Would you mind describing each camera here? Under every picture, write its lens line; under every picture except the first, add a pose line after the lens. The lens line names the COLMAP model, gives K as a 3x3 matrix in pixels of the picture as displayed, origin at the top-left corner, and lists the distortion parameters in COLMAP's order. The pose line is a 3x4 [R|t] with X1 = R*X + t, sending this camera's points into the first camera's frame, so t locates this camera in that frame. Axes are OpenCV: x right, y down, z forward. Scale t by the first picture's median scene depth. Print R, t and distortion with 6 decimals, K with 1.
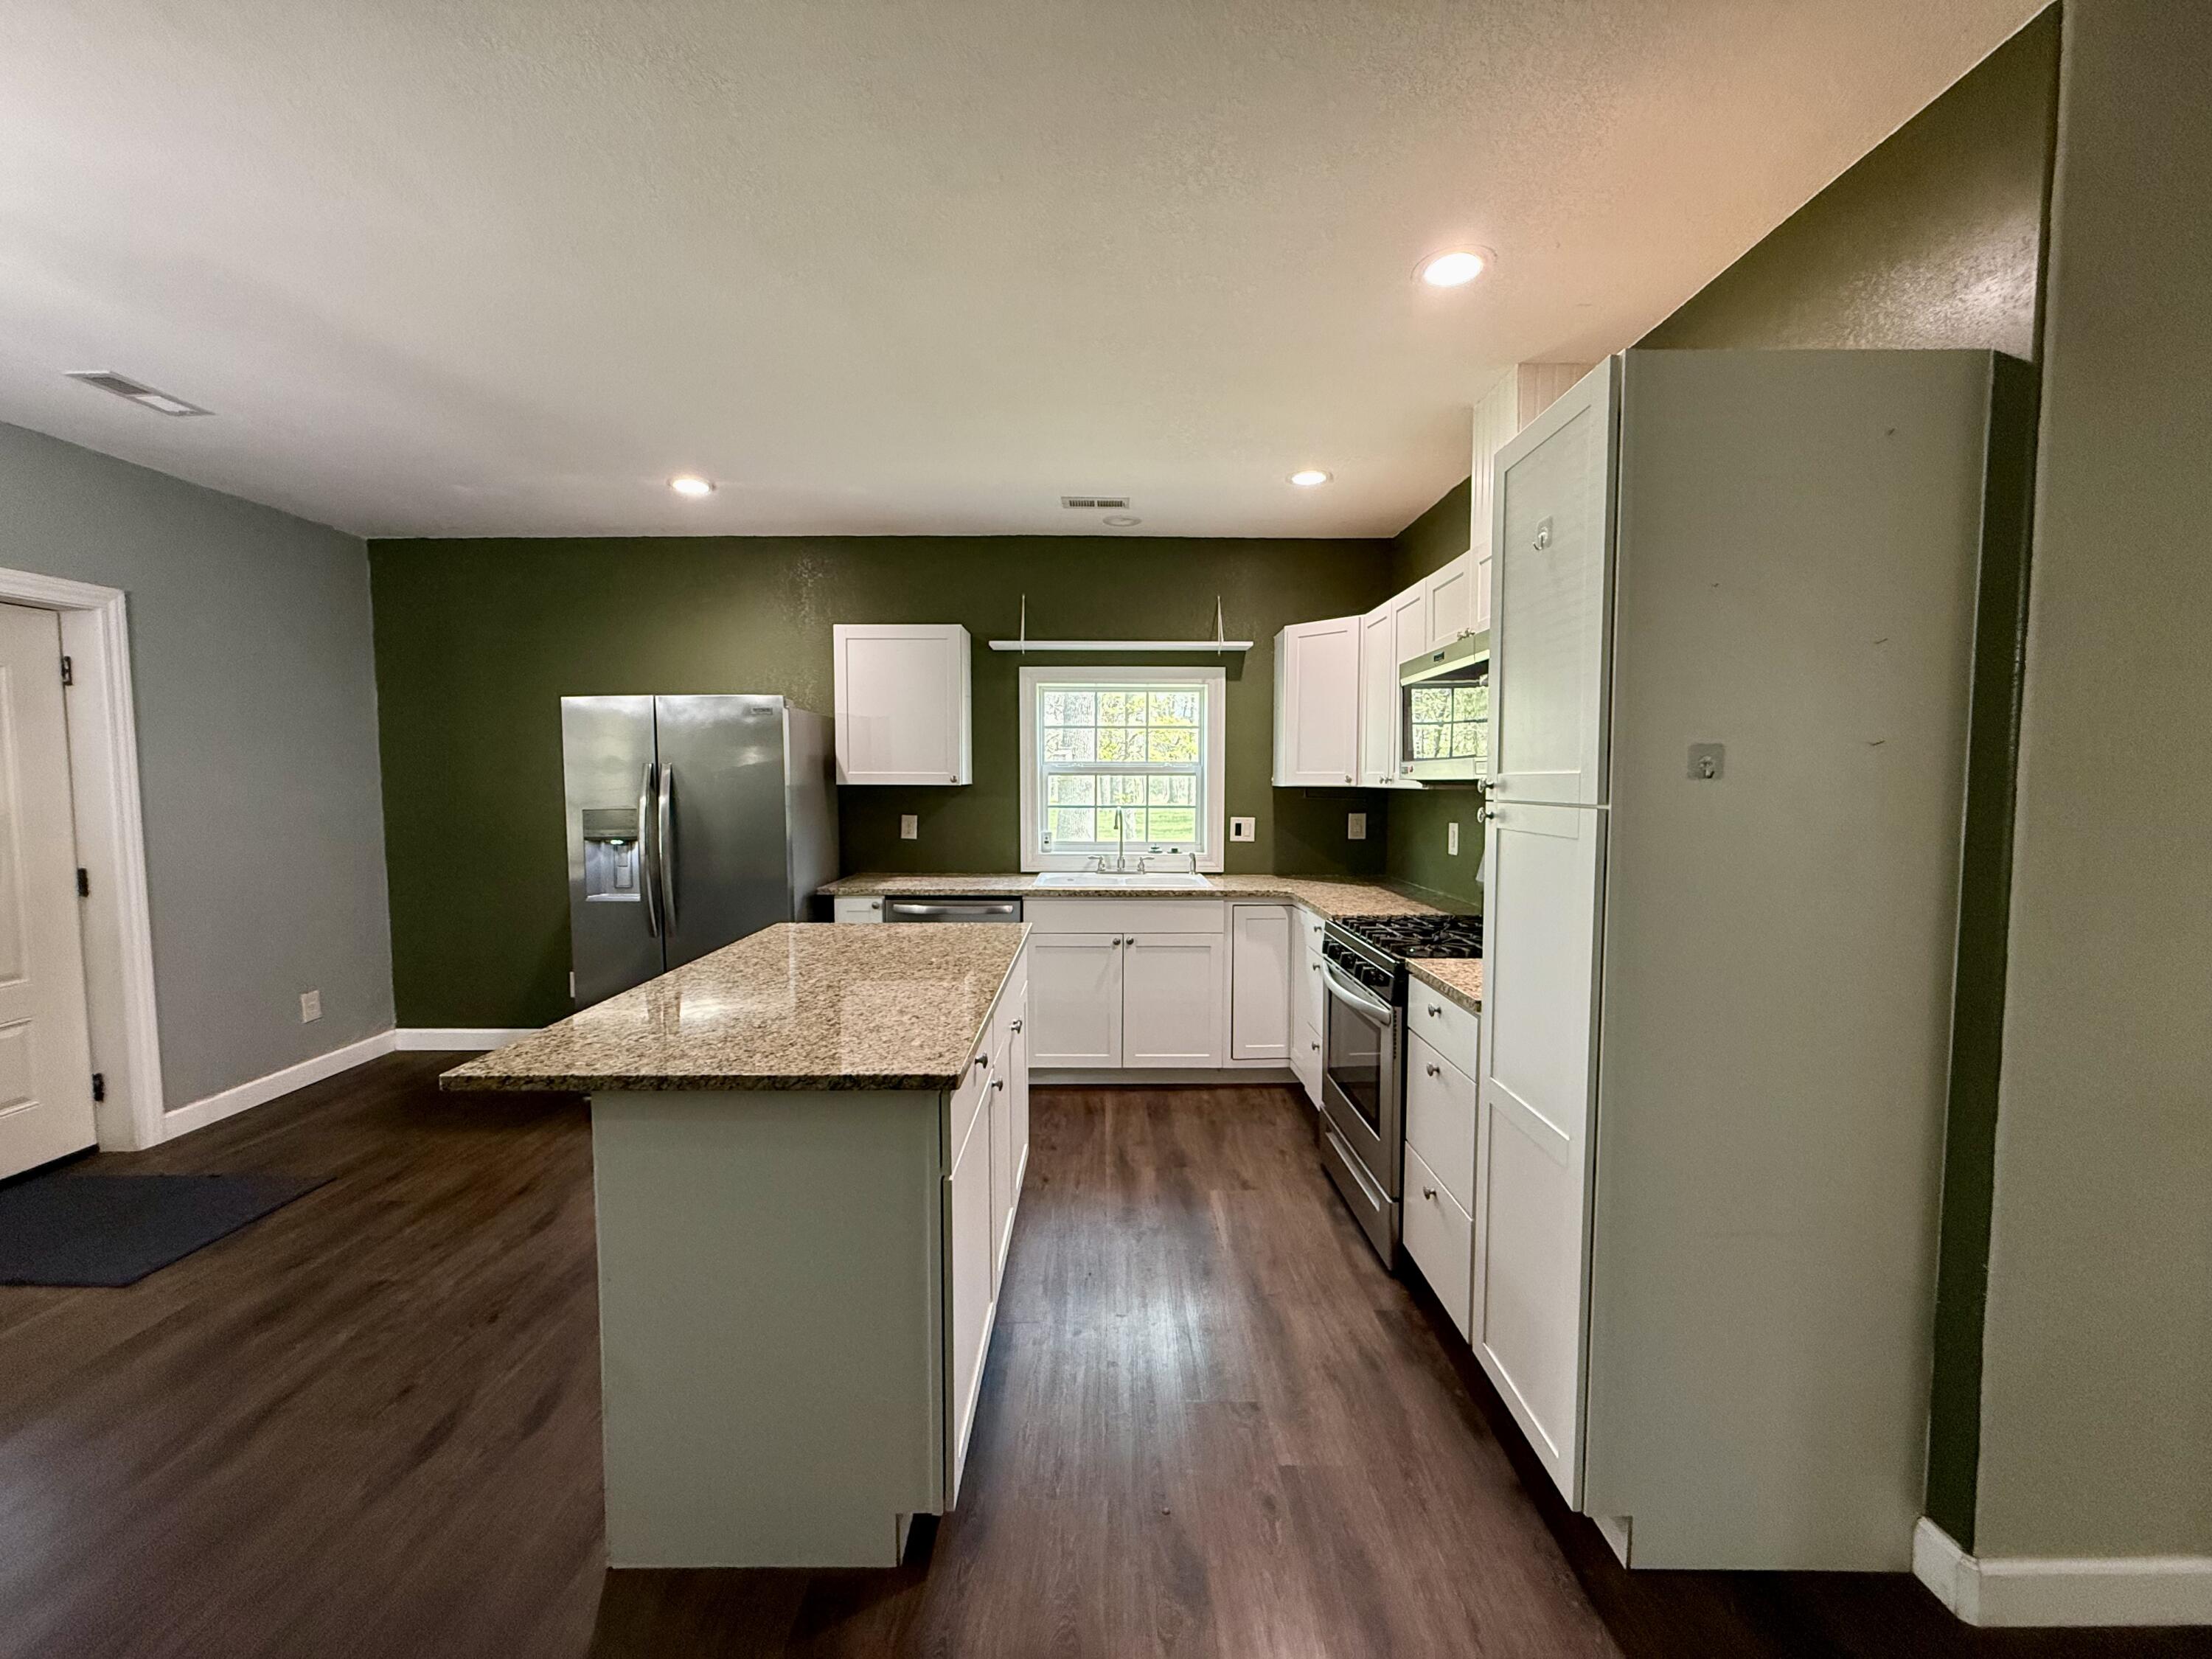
lens RADIAL K [[877.8, 0, 1100.7], [0, 877.8, 831.5], [0, 0, 1]] dist [0.001163, 0.000132]
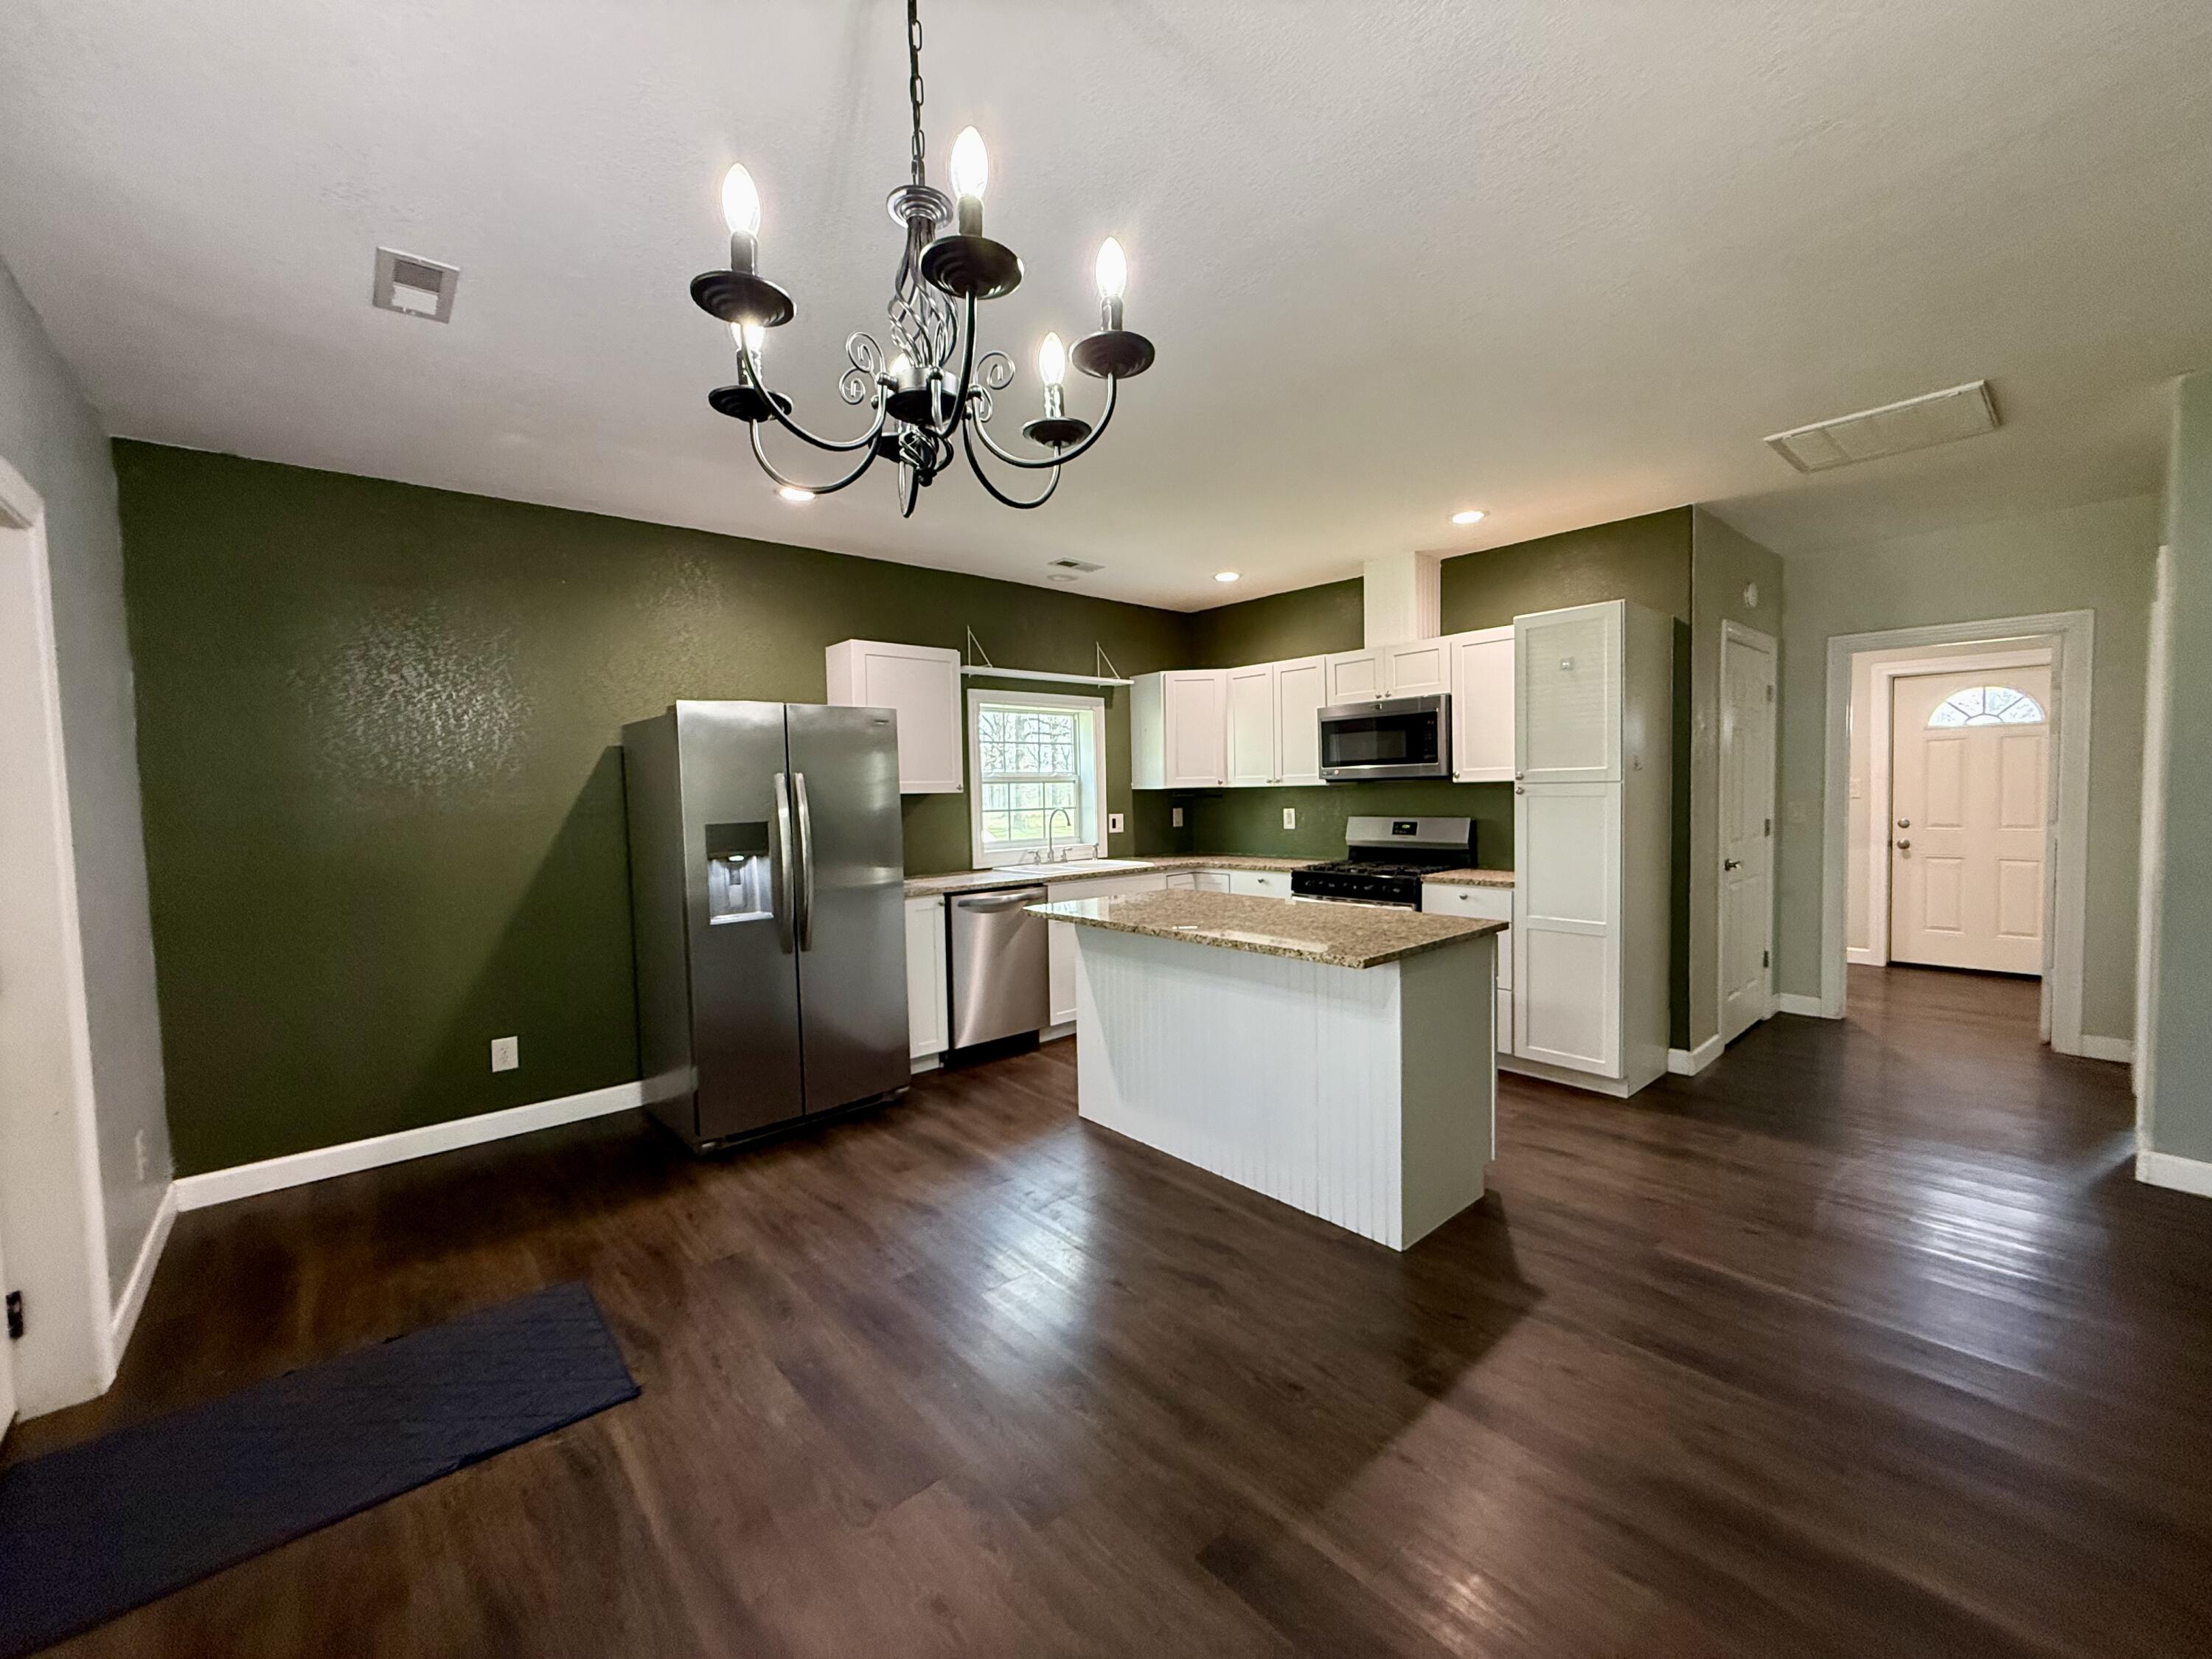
lens RADIAL K [[877.8, 0, 1107.0], [0, 877.8, 829.1], [0, 0, 1]] dist [0.001163, 0.000132]
pose [[0.752666, -0.048170, 0.656638, -0.711034], [0.064654, 0.997907, -0.000904, 0.006499], [-0.655220, 0.043135, 0.754205, 0.032894]]
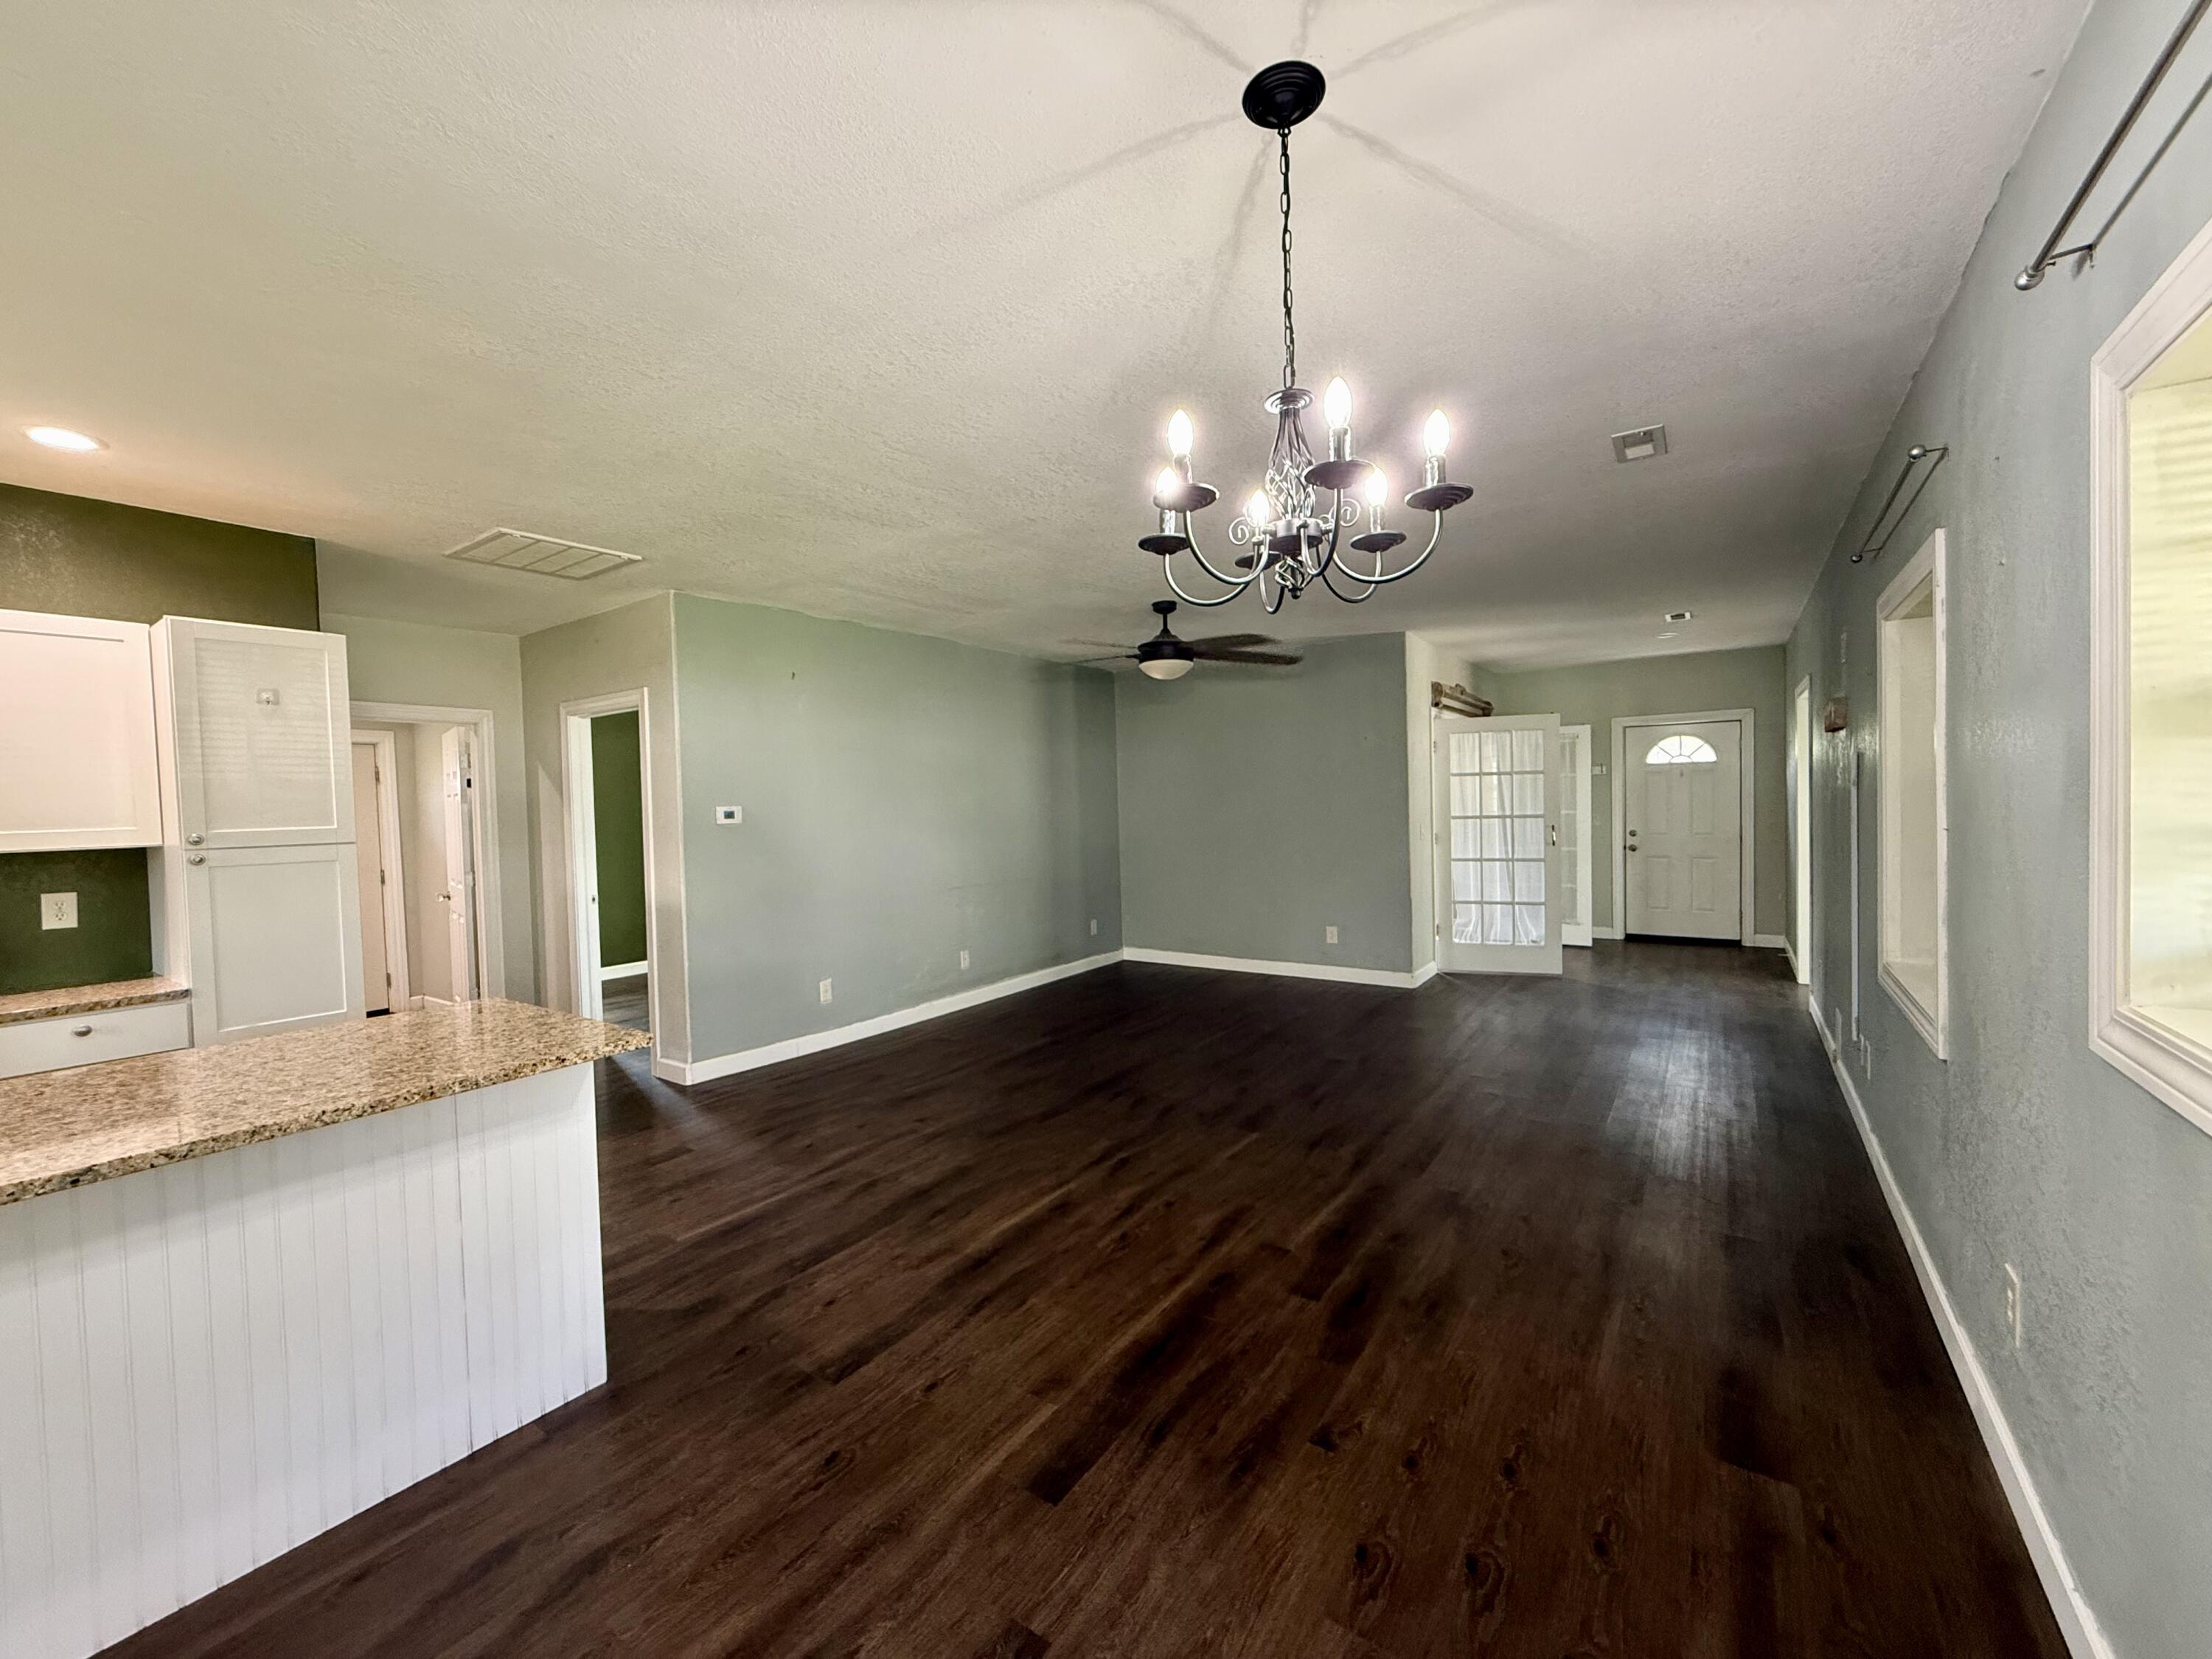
lens RADIAL K [[877.8, 0, 1099.7], [0, 877.8, 829.1], [0, 0, 1]] dist [0.001163, 0.000132]
pose [[-0.815227, 0.006816, 0.579101, -0.716390], [0.065689, 0.994566, 0.080766, -0.036766], [-0.575404, 0.103883, -0.811245, 0.570127]]
